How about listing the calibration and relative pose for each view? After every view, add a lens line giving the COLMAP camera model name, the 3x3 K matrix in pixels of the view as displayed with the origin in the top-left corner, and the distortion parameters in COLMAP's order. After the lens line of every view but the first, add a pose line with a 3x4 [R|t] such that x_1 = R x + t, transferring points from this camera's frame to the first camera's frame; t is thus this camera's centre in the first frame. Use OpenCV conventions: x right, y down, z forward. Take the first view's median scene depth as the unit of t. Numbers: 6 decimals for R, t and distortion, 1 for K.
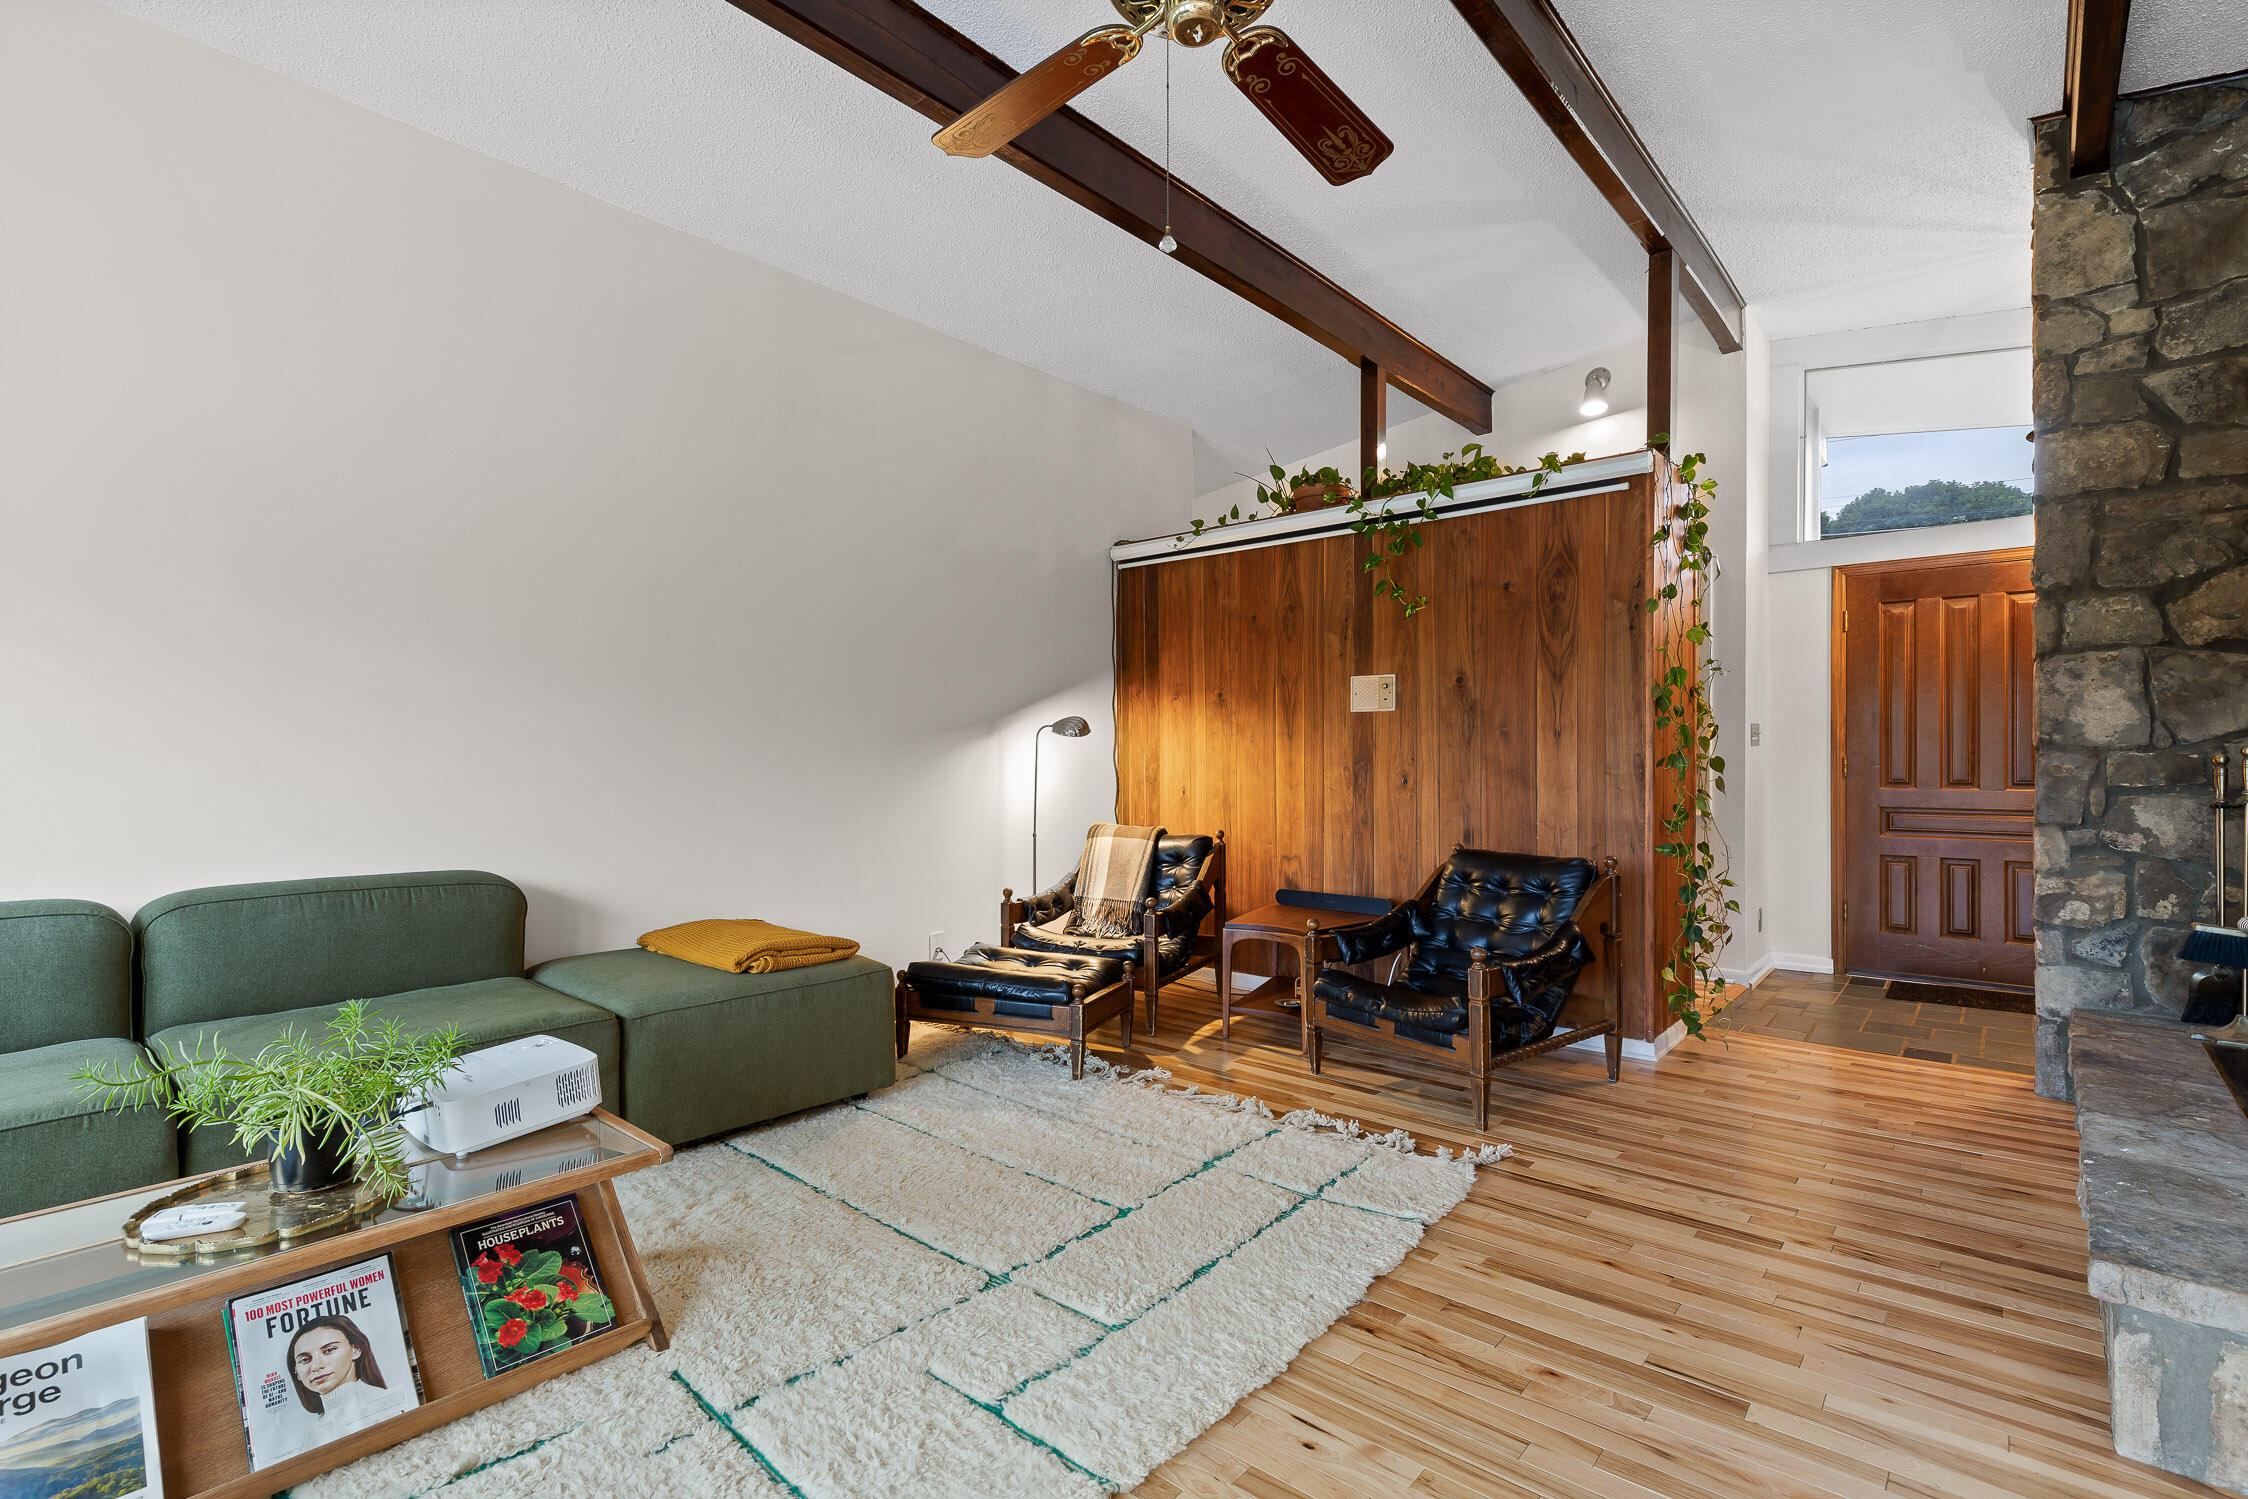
lens RADIAL K [[1028.8, 0, 1130.3], [0, 1028.8, 754.9], [0, 0, 1]] dist [0.009123, 0.000167]
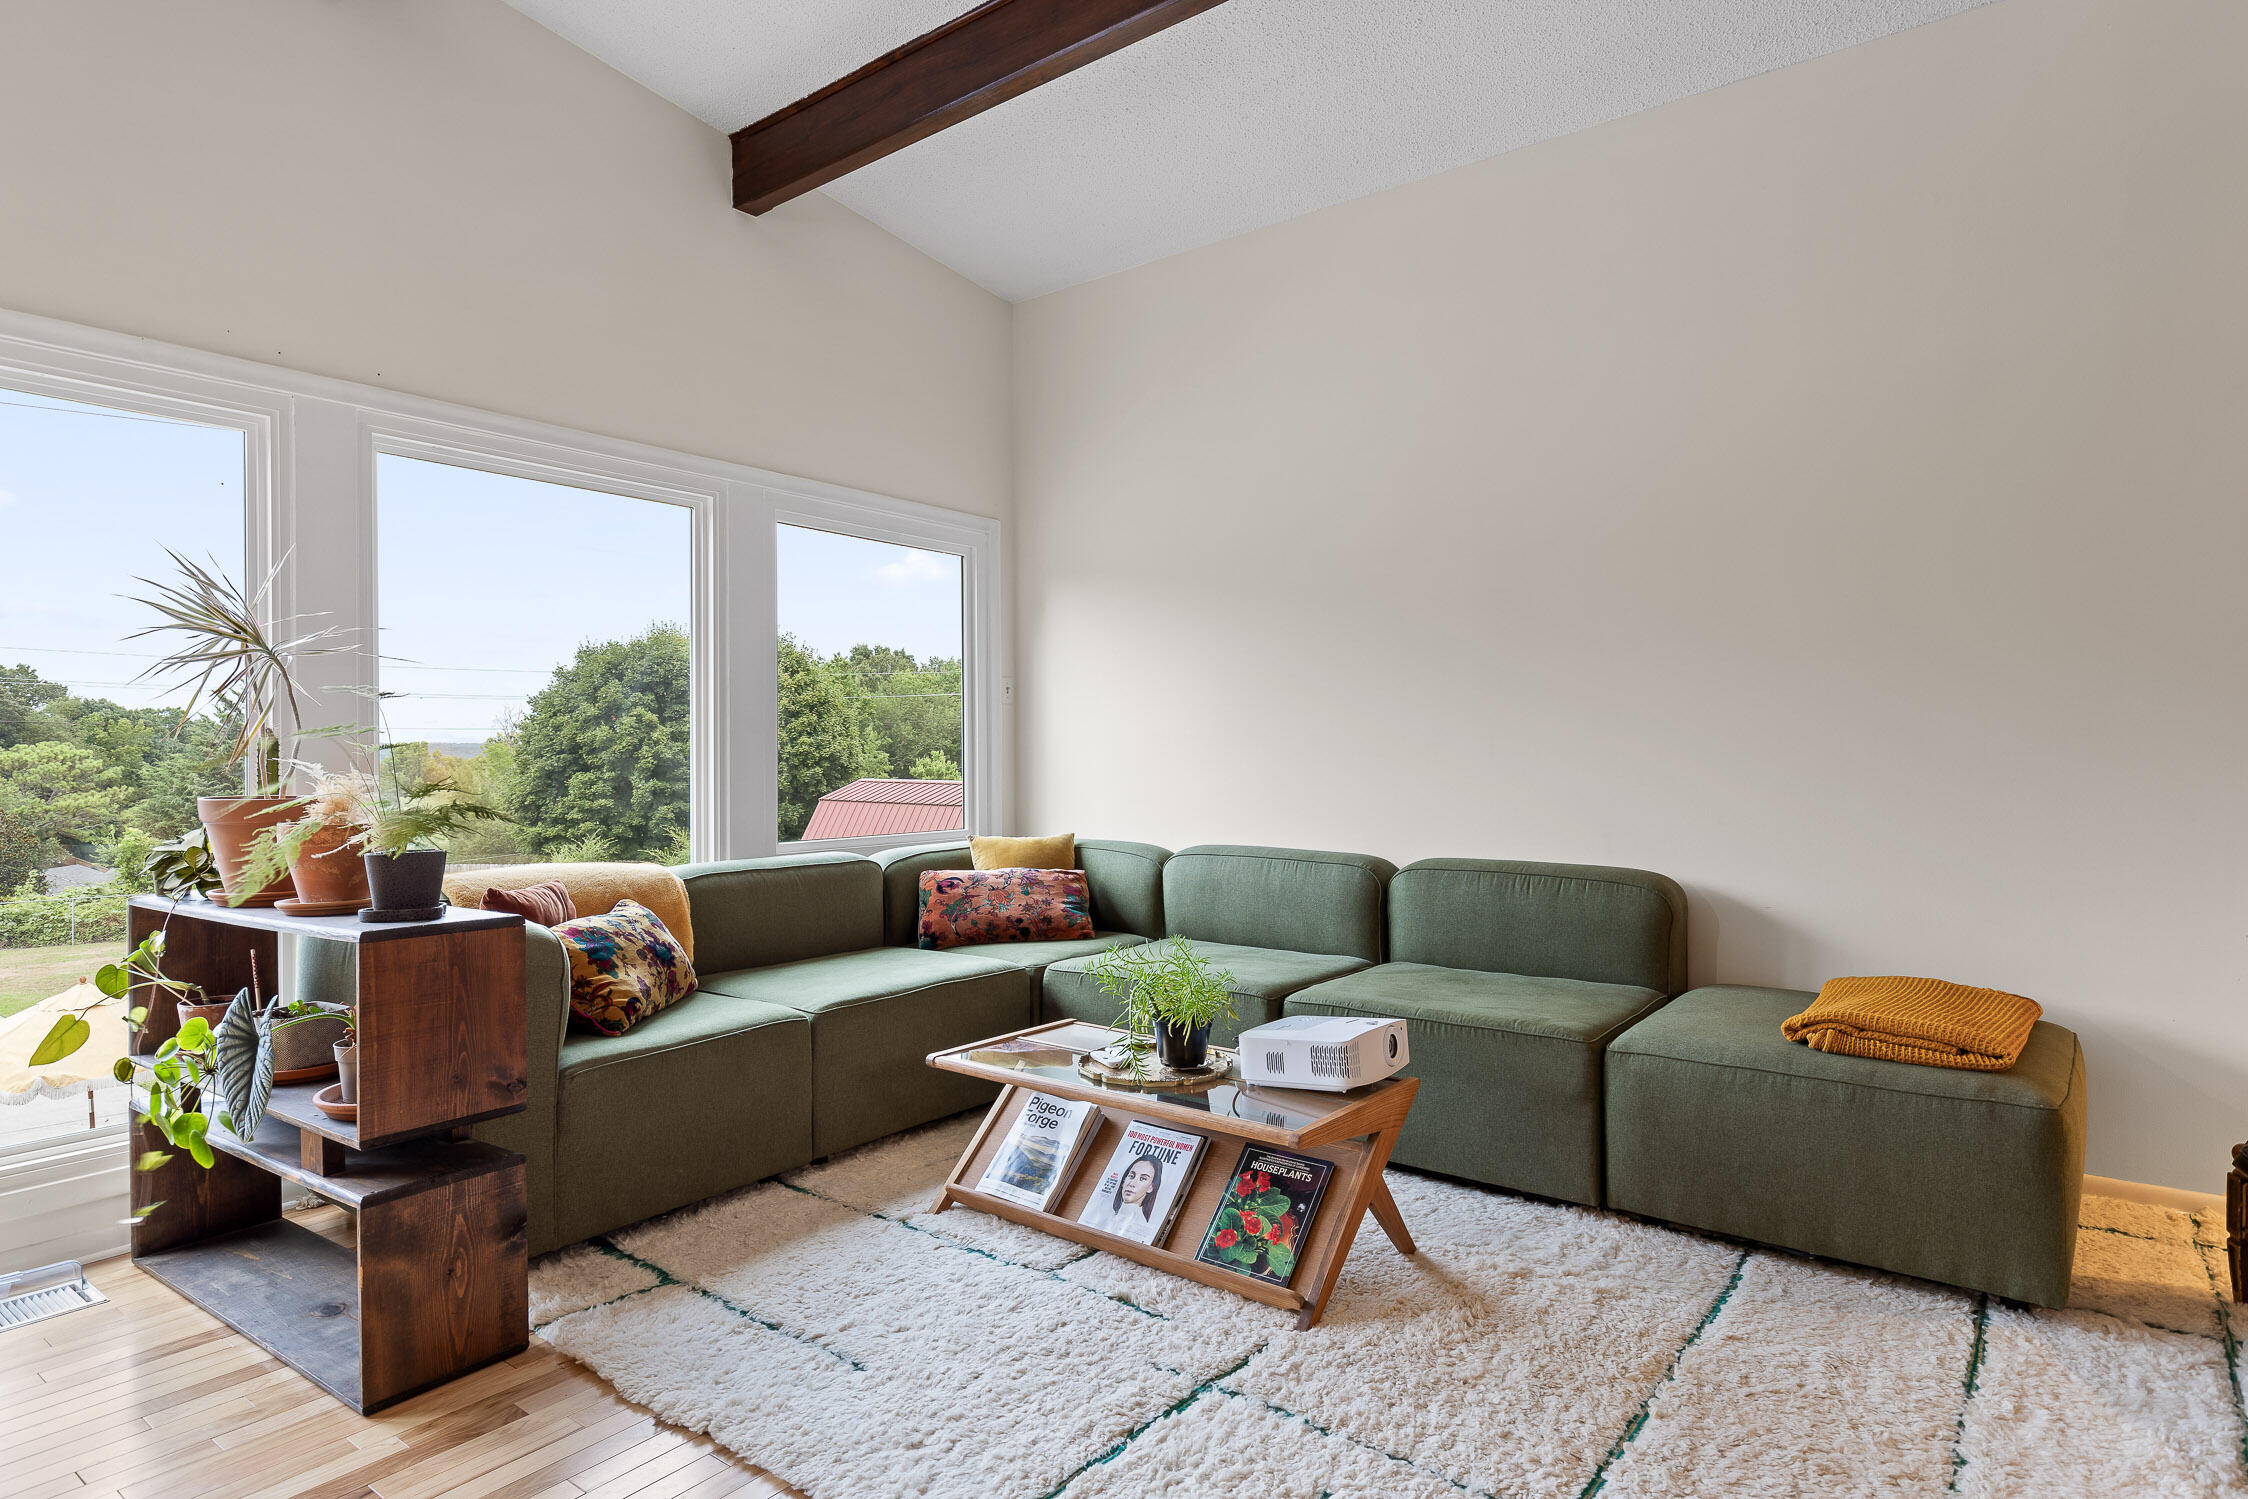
lens RADIAL K [[1216.9, 0, 1127.4], [0, 1216.9, 753.9], [0, 0, 1]] dist [0.003021, 0.000161]
pose [[0.071354, 0.003279, -0.997446, 0.753865], [0.008998, 0.999952, 0.003931, -0.003714], [0.997410, -0.009256, 0.071321, 0.761354]]
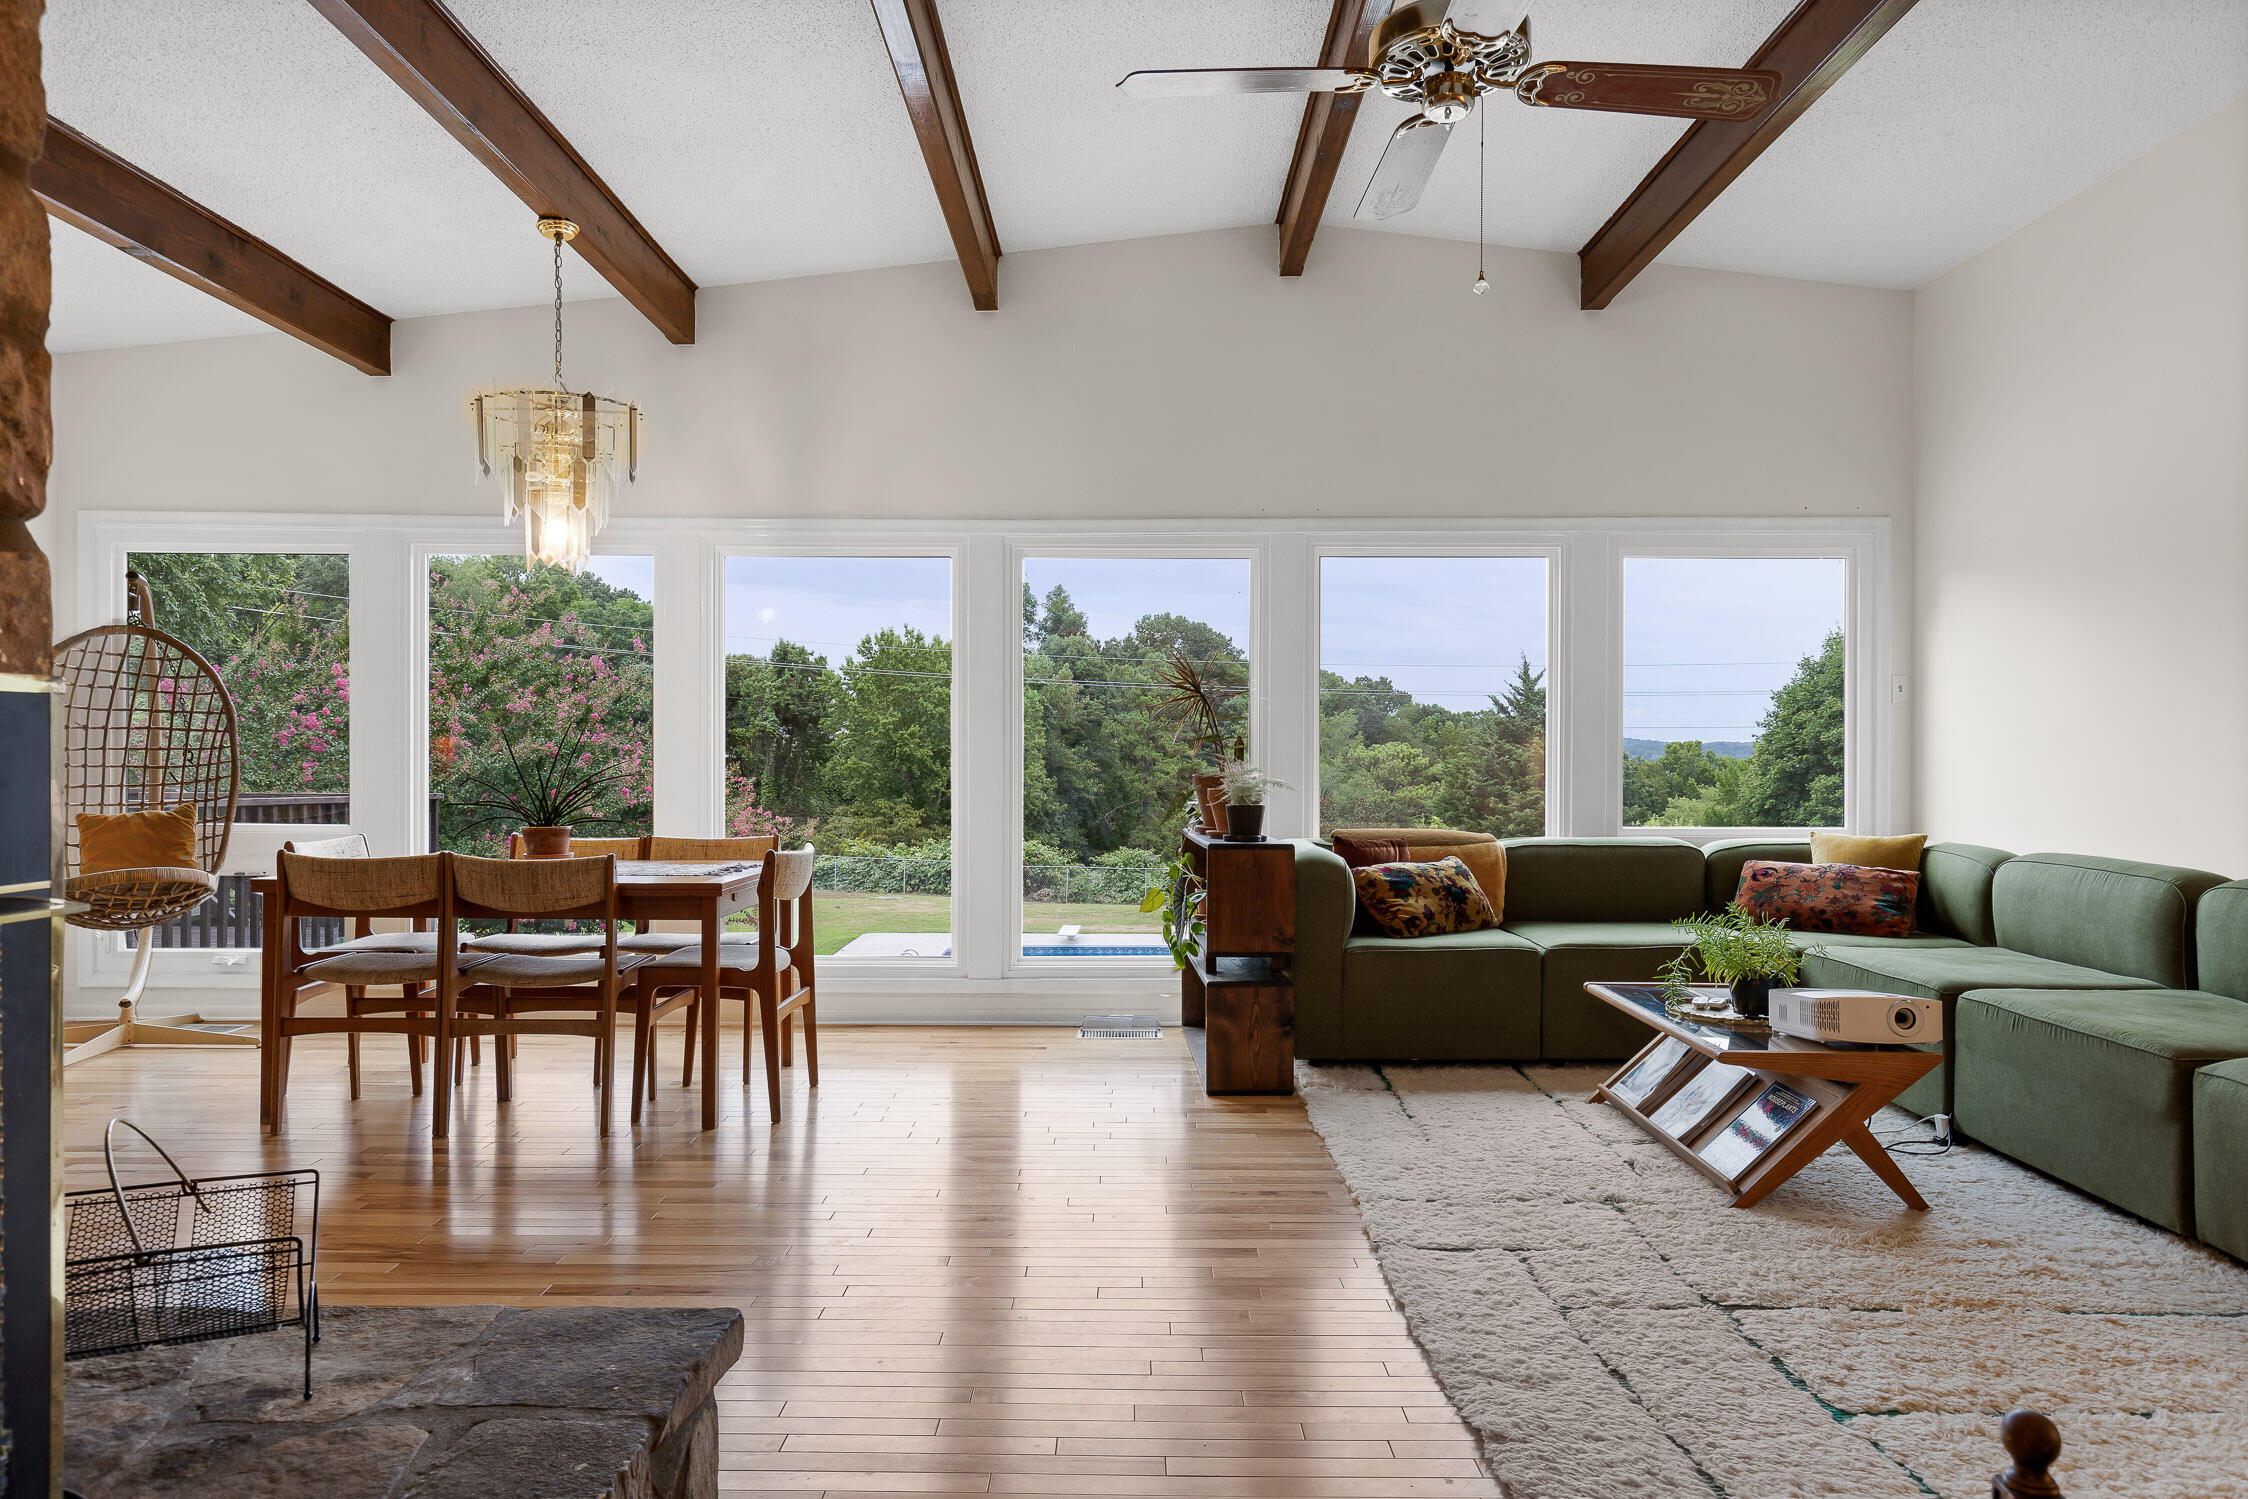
lens RADIAL K [[1389.2, 0, 1124.0], [0, 1389.2, 749.5], [0, 0, 1]] dist [0.000305, -0.000284]
pose [[-0.756348, -0.000908, -0.654169, 1.320189], [0.004076, 0.999973, -0.006101, 0.006999], [0.654157, -0.007281, -0.756324, 1.928716]]
